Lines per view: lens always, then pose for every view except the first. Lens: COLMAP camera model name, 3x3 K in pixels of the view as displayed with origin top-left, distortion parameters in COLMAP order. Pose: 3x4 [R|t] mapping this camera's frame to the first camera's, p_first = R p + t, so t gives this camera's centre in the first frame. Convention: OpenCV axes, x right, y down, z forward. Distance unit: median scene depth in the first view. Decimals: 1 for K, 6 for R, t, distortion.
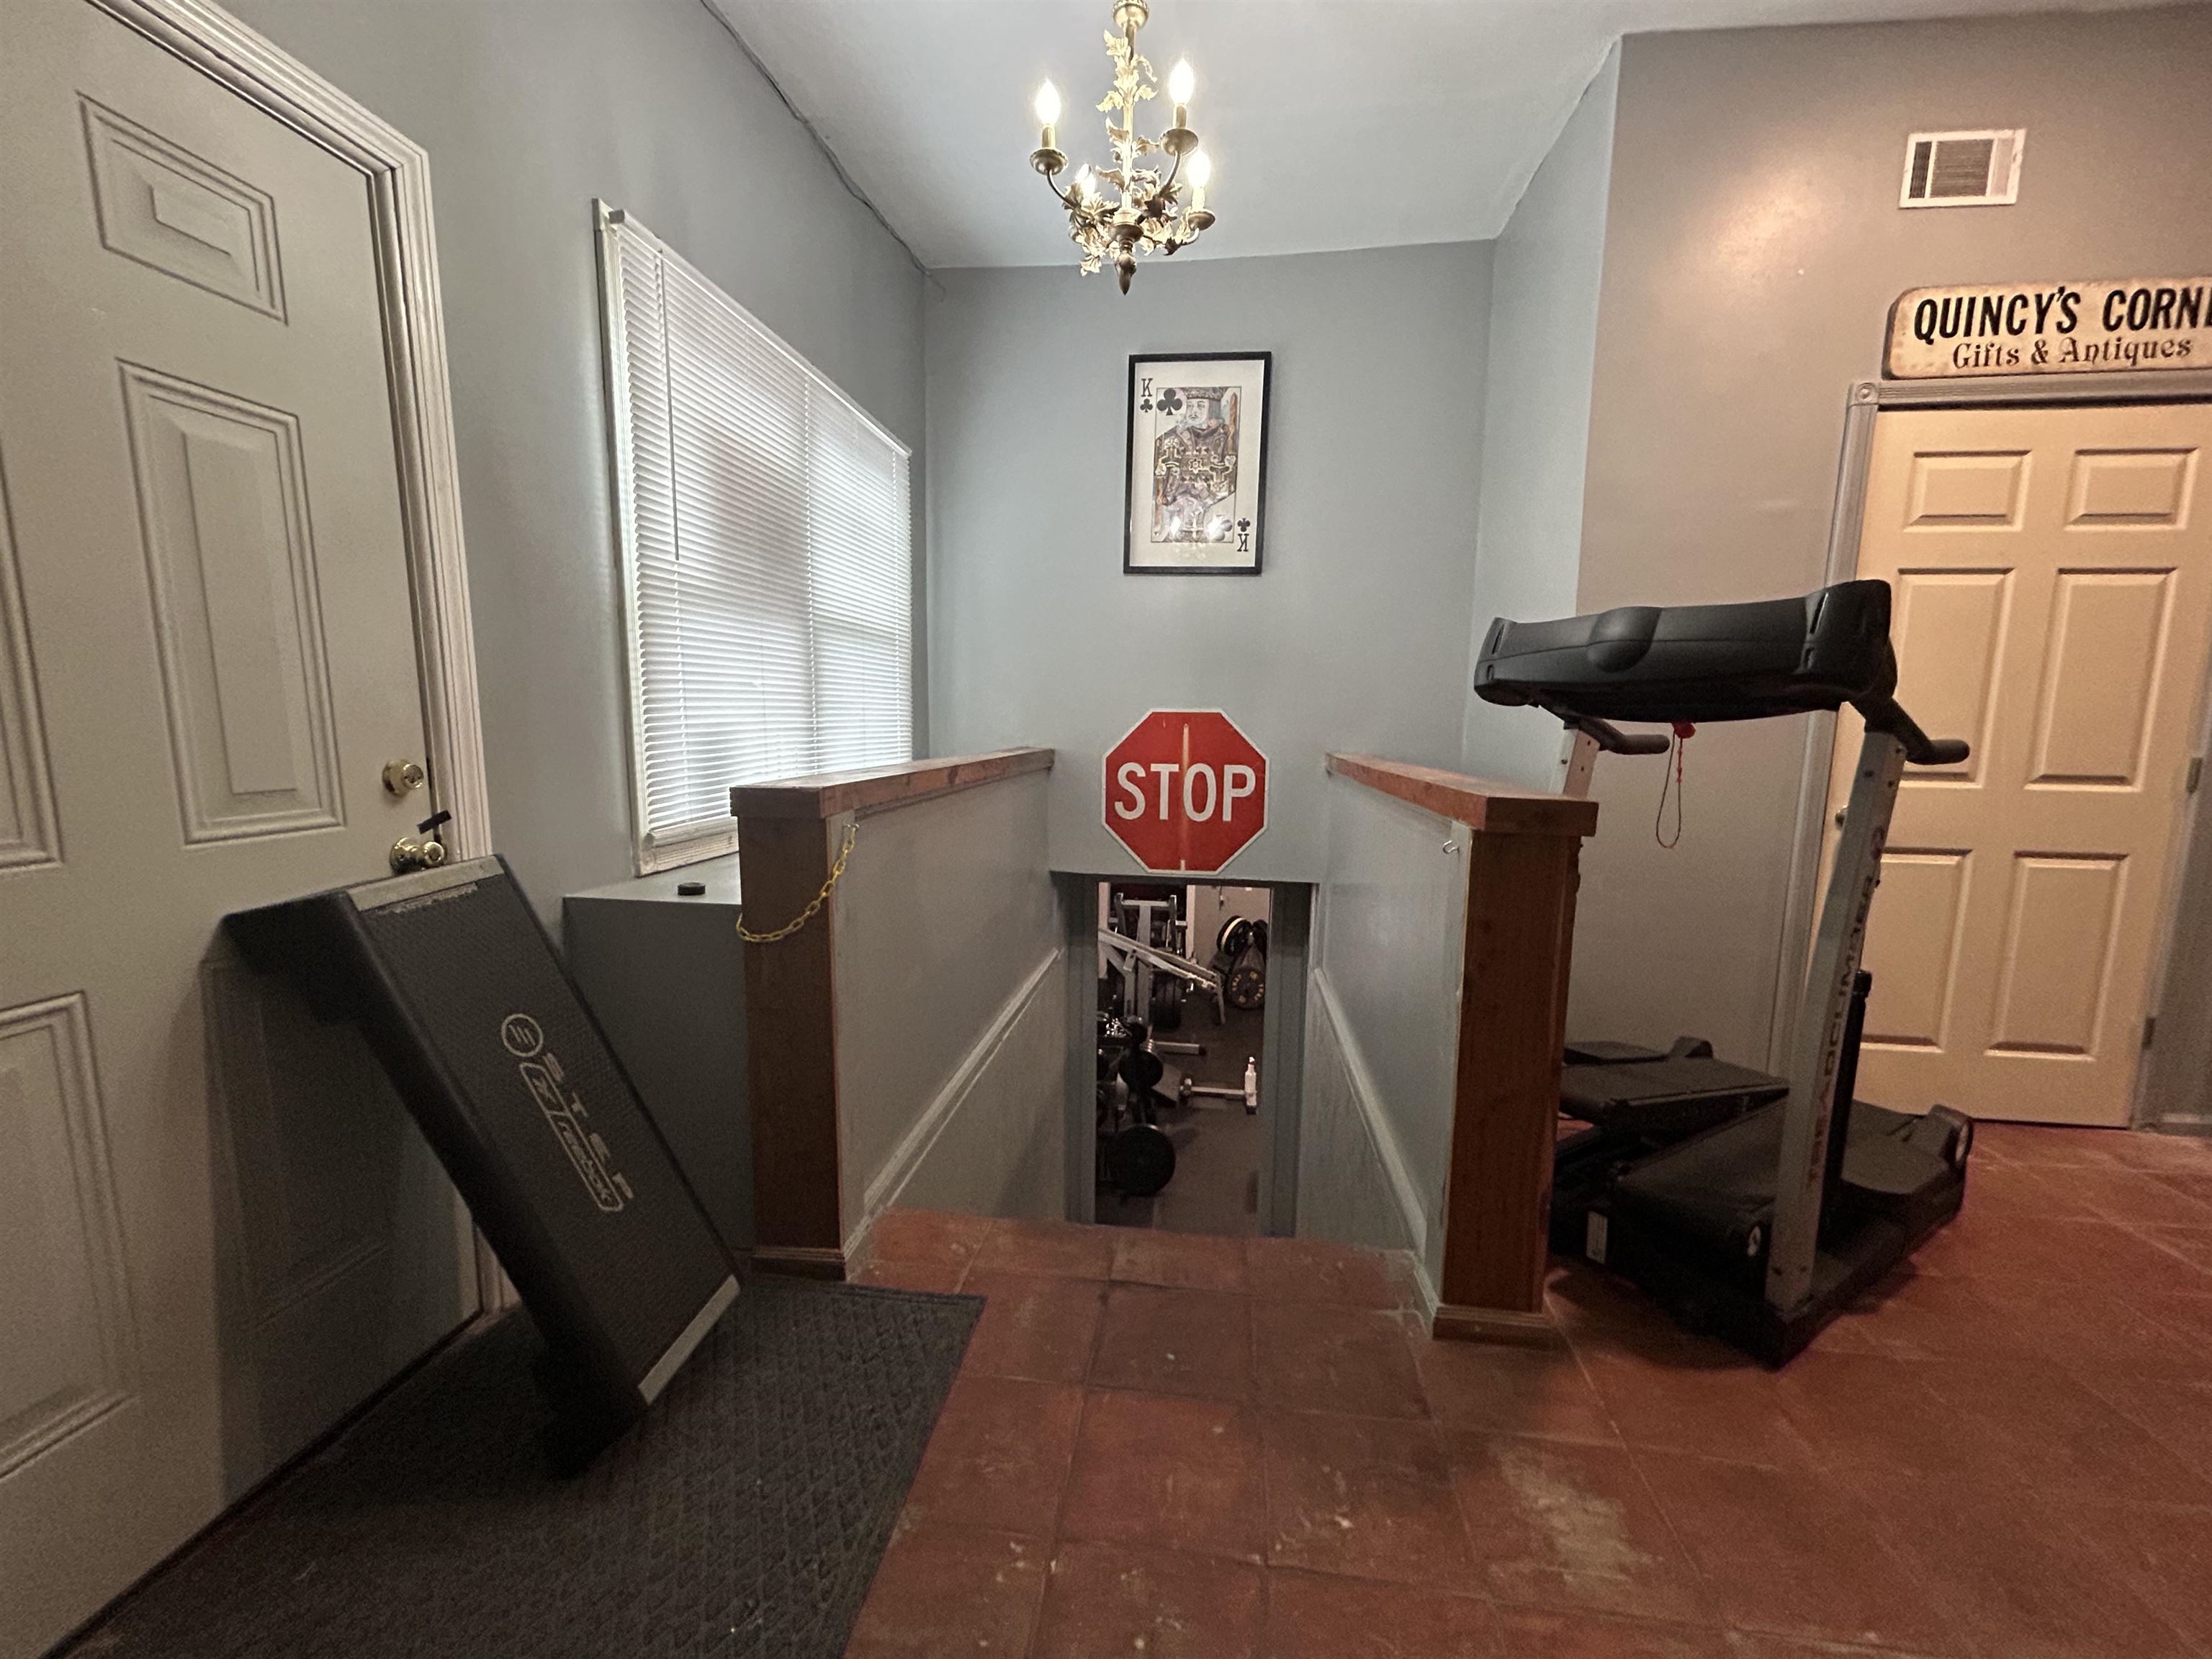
lens RADIAL K [[890.3, 0, 1106.0], [0, 890.3, 829.5], [0, 0, 1]] dist [-0.001024, -0.000027]
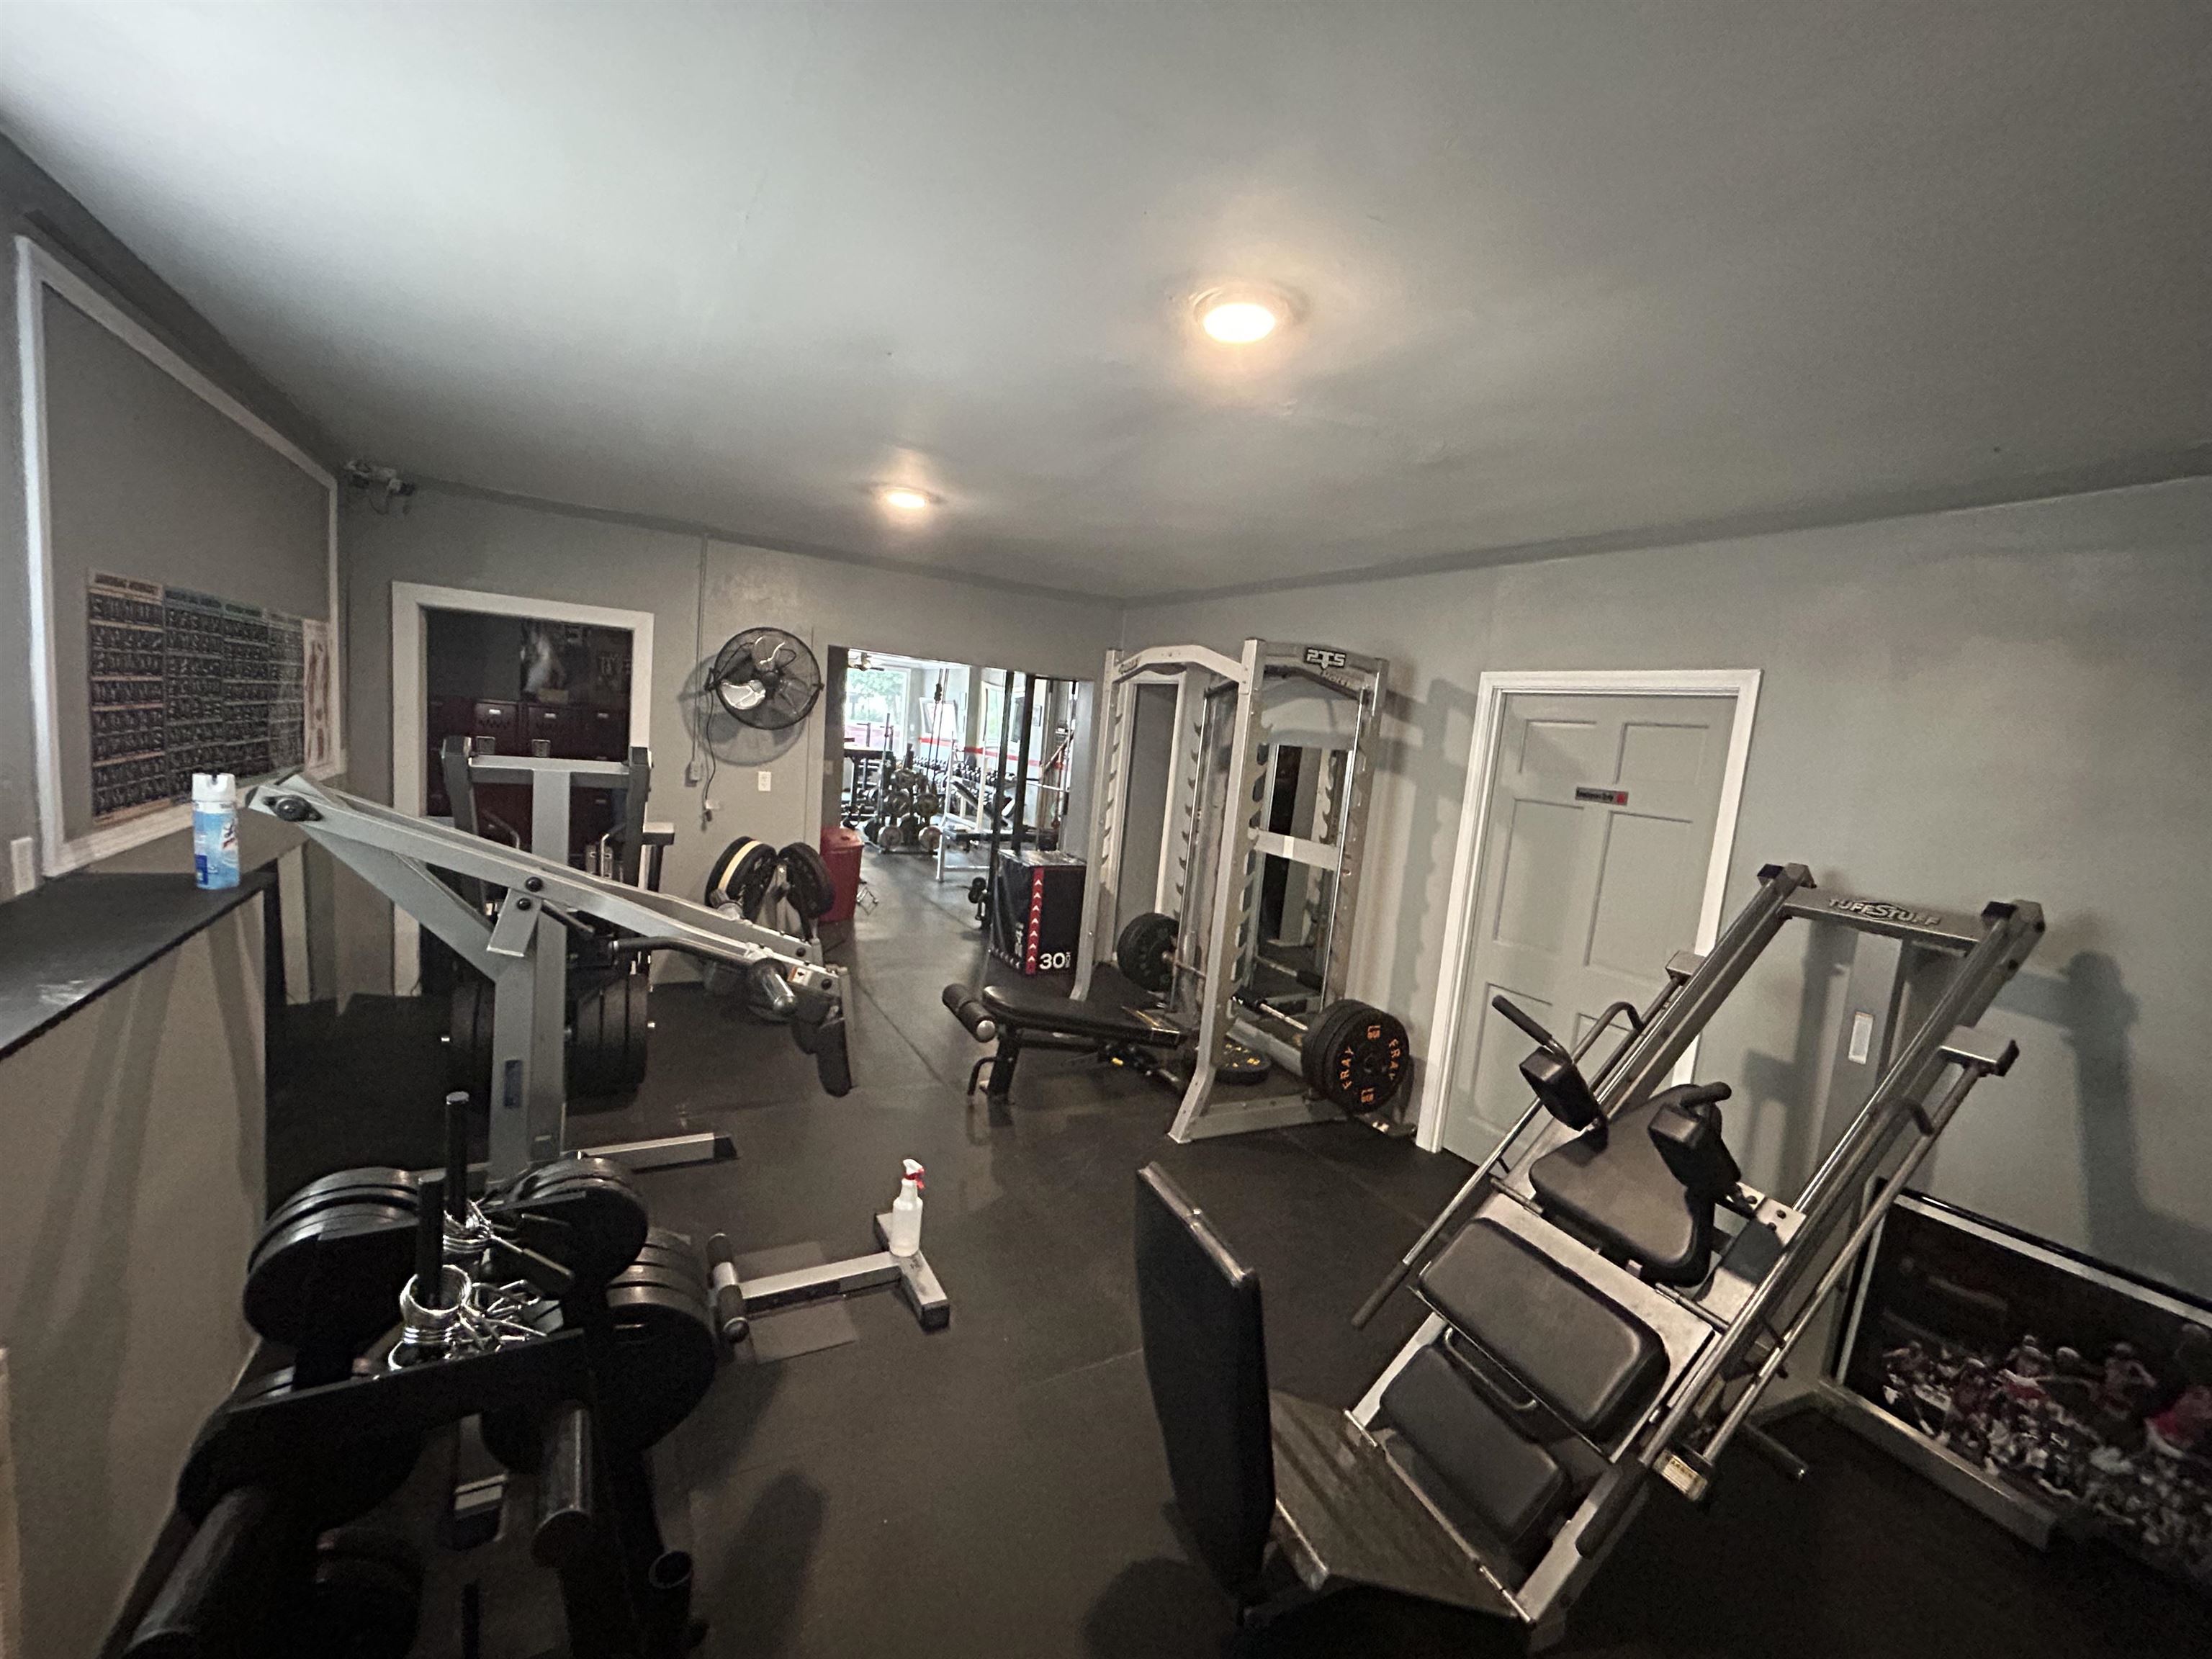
lens RADIAL K [[890.3, 0, 1106.0], [0, 890.3, 829.5], [0, 0, 1]] dist [-0.001024, -0.000027]
pose [[0.790533, -0.005612, 0.612394, 0.001937], [-0.007425, 0.999797, 0.018747, 0.108037], [-0.612374, -0.019367, 0.790331, 0.639485]]
